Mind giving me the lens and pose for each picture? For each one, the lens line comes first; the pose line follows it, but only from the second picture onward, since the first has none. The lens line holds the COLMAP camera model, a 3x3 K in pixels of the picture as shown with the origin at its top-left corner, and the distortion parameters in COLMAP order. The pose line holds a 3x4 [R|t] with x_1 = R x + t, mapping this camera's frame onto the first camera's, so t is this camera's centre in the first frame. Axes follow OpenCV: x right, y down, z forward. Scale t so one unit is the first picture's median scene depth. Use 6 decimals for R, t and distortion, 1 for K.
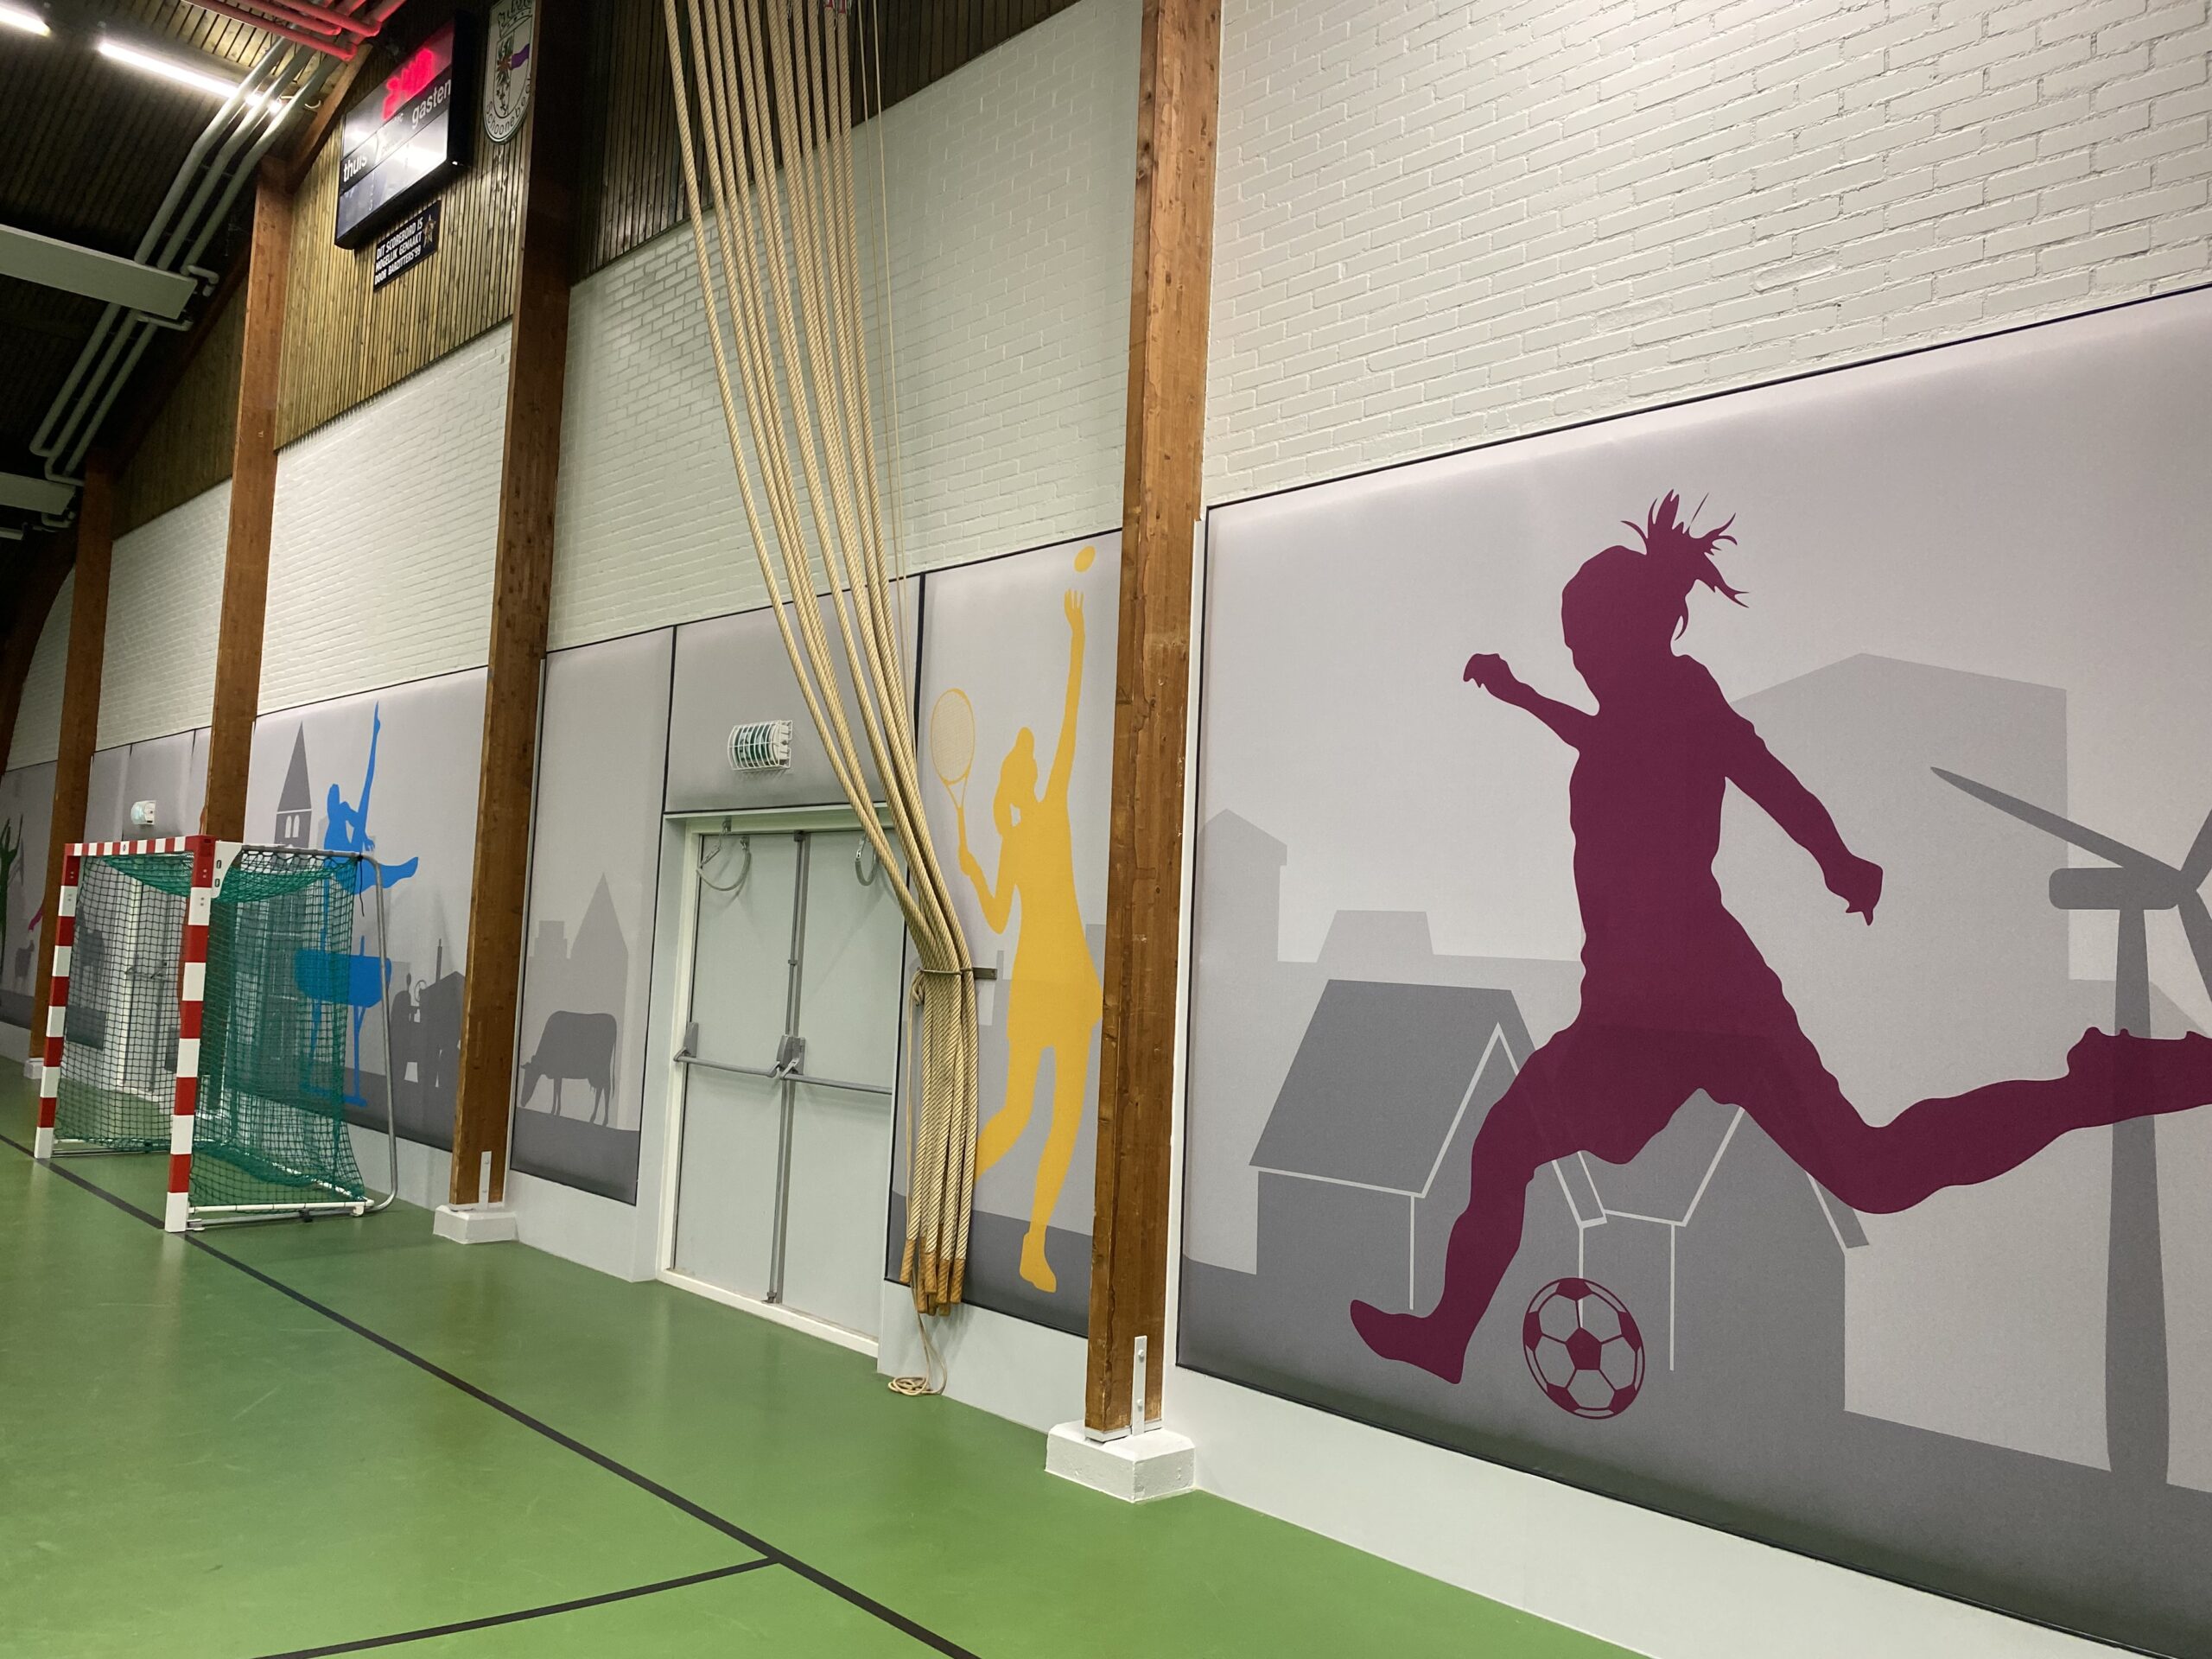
lens RADIAL K [[1698.9, 0, 1106.0], [0, 1698.9, 829.5], [0, 0, 1]] dist [0.047029, -0.065961]
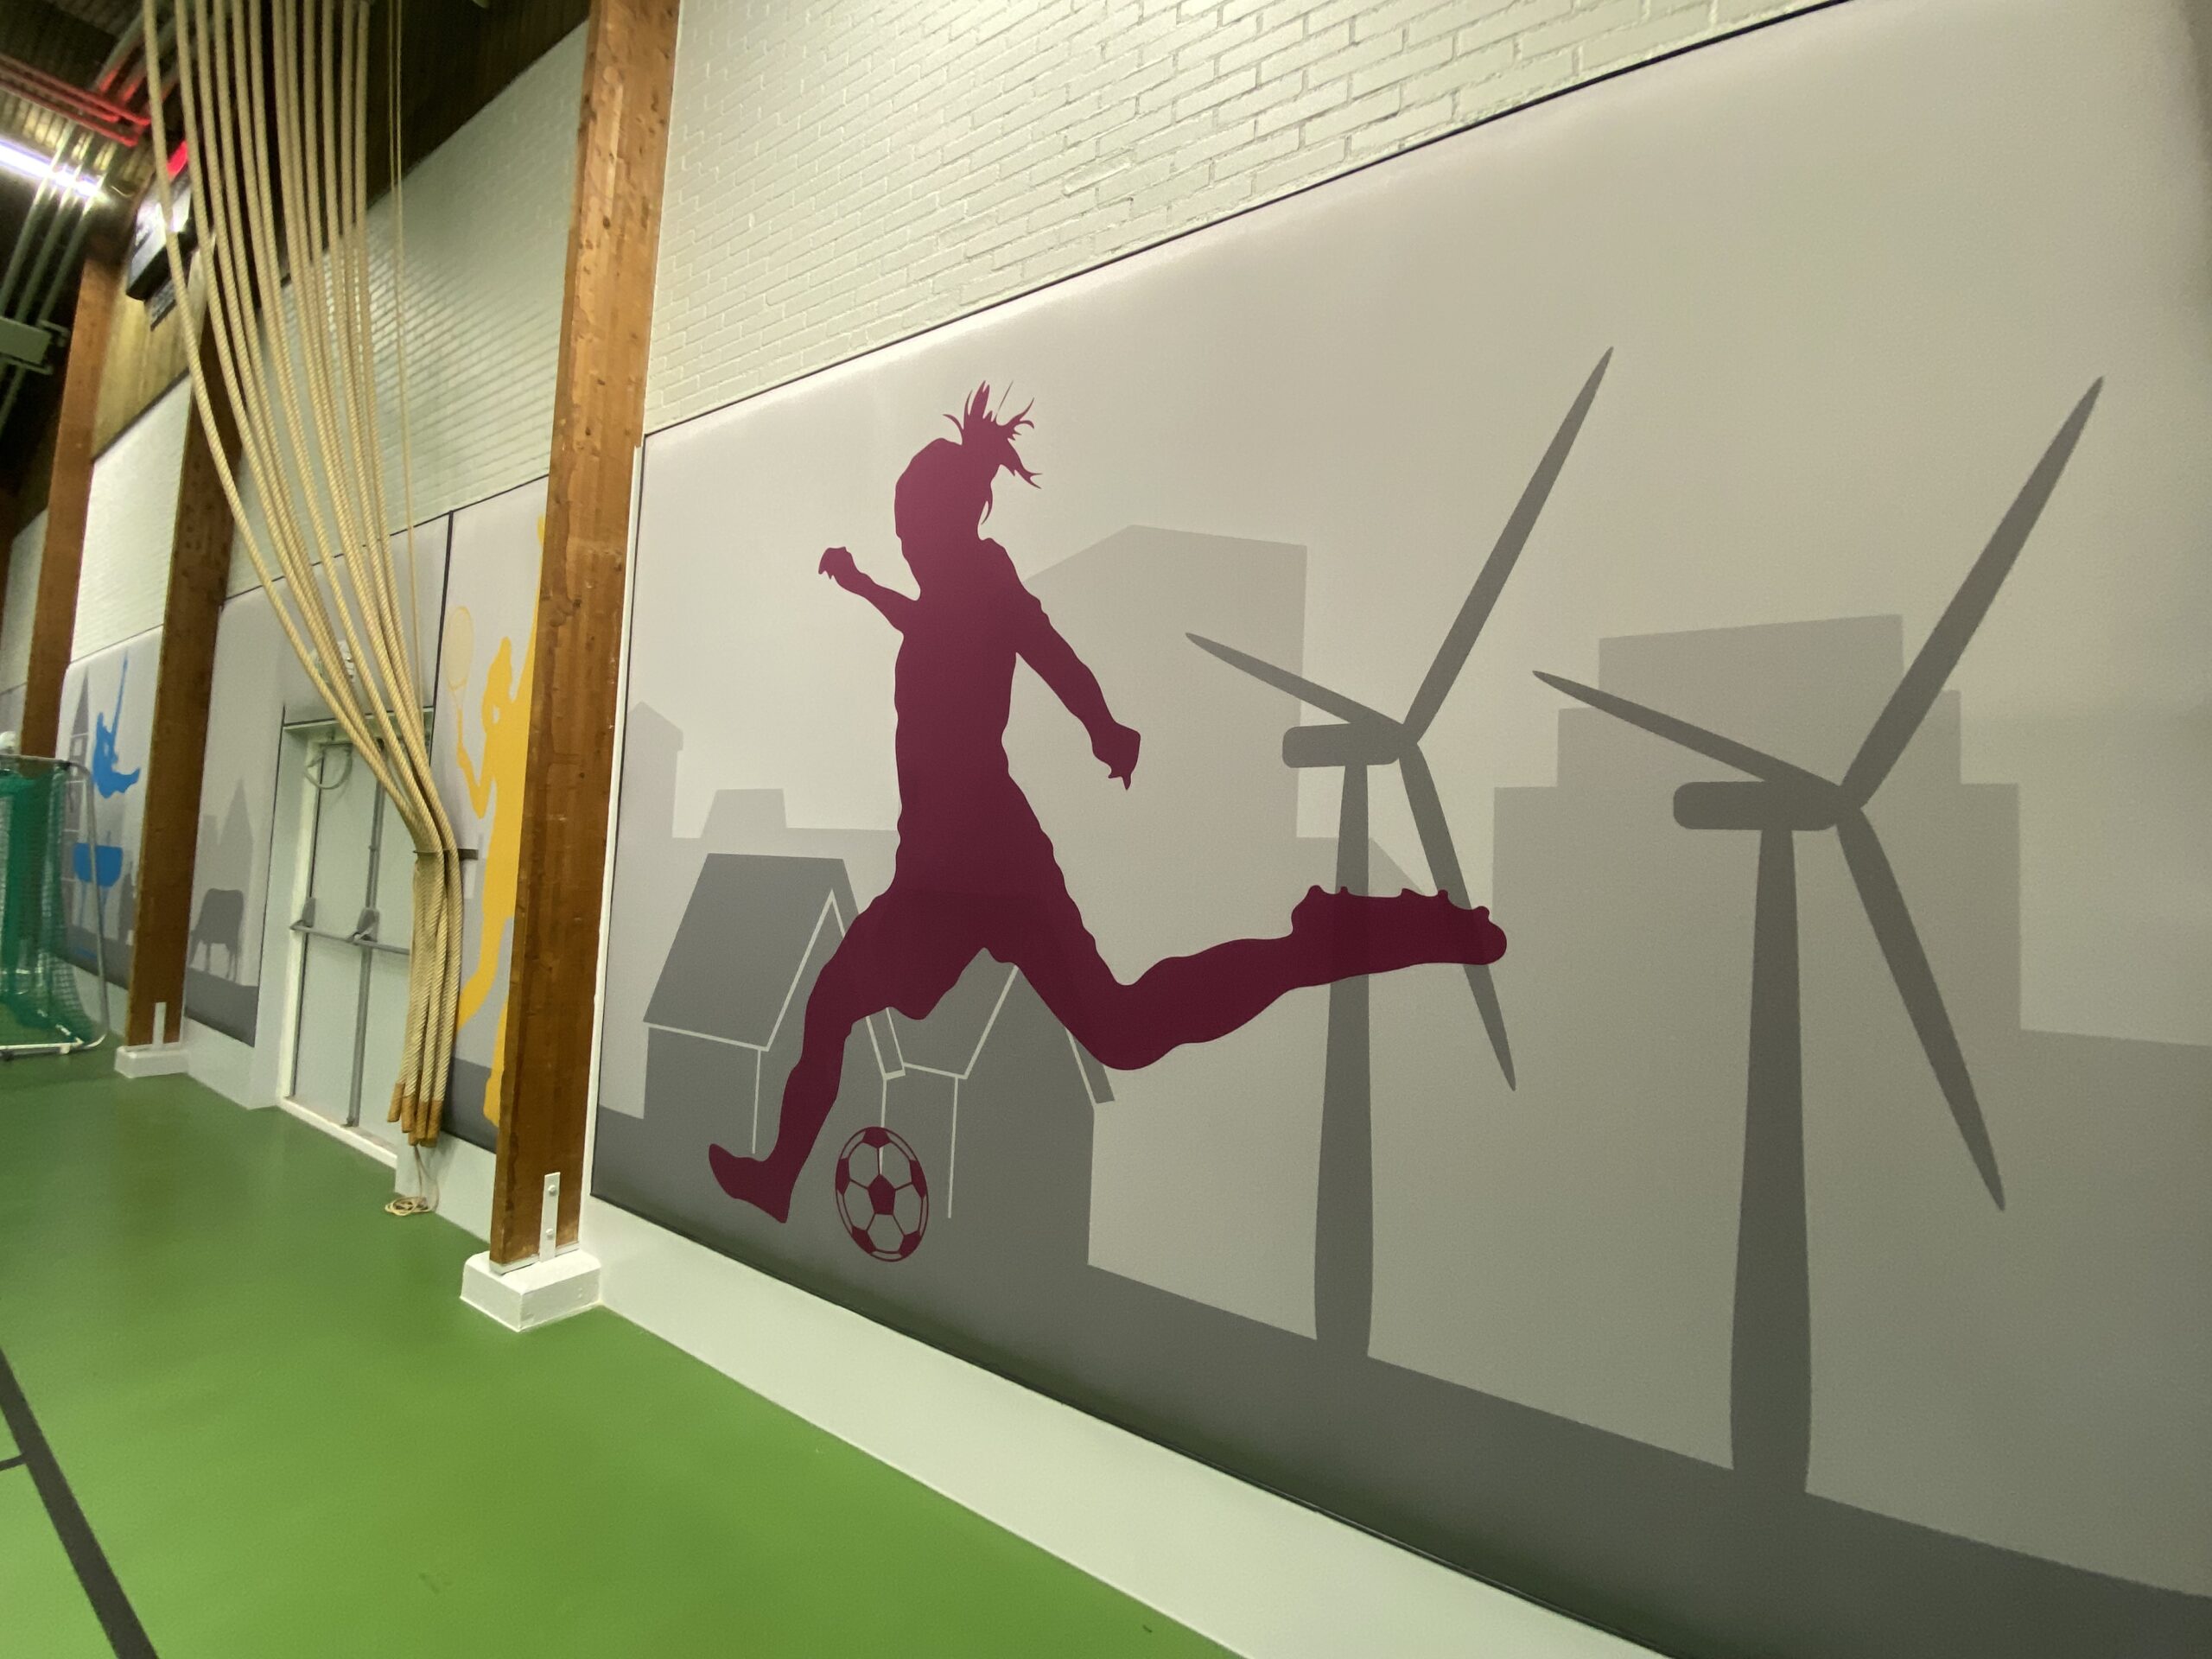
lens RADIAL K [[887.8, 0, 1099.6], [0, 887.8, 838.0], [0, 0, 1]] dist [0.038702, -0.024086]
pose [[0.967976, 0.018302, 0.250376, 0.240185], [-0.027833, 0.999014, 0.034581, 0.054275], [-0.249496, -0.040442, 0.967531, 0.394457]]
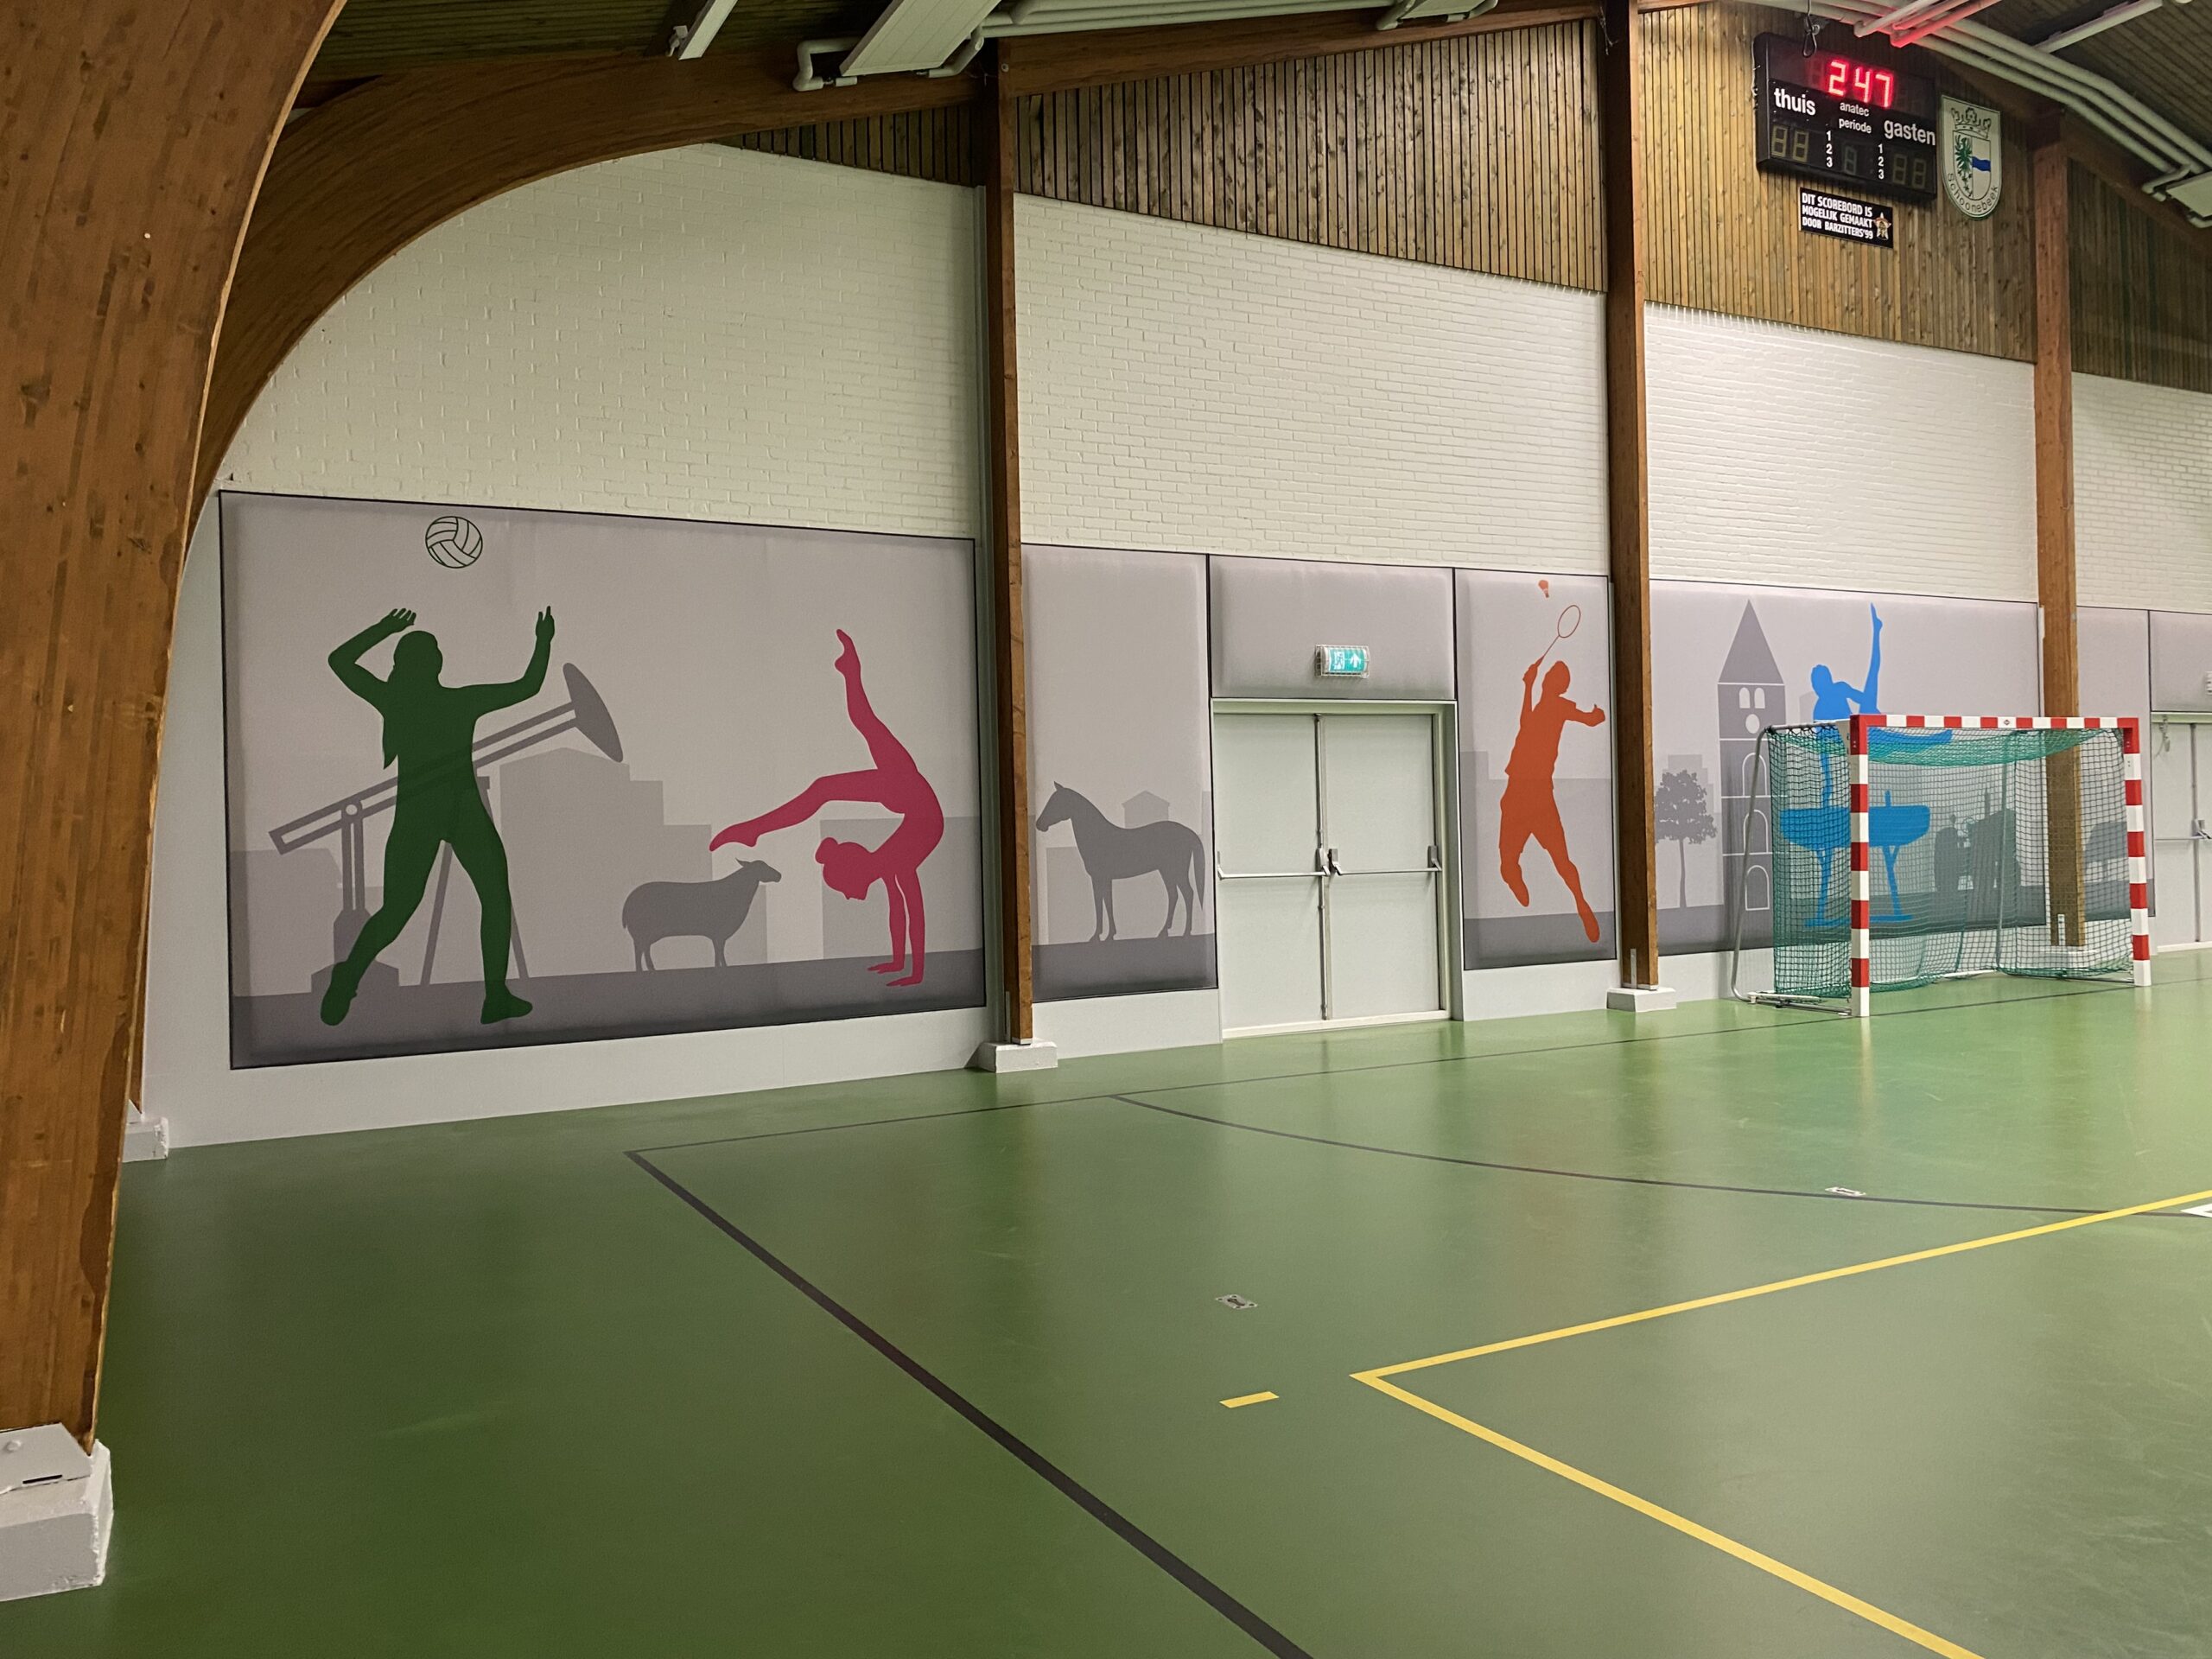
lens RADIAL K [[1706.5, 0, 1102.2], [0, 1706.5, 809.2], [0, 0, 1]] dist [-0.001865, -0.002757]
pose [[0.259336, -0.048750, 0.964556, -4.048972], [-0.034966, 0.997596, 0.059822, 0.045576], [-0.965154, -0.049240, 0.257008, 2.765224]]
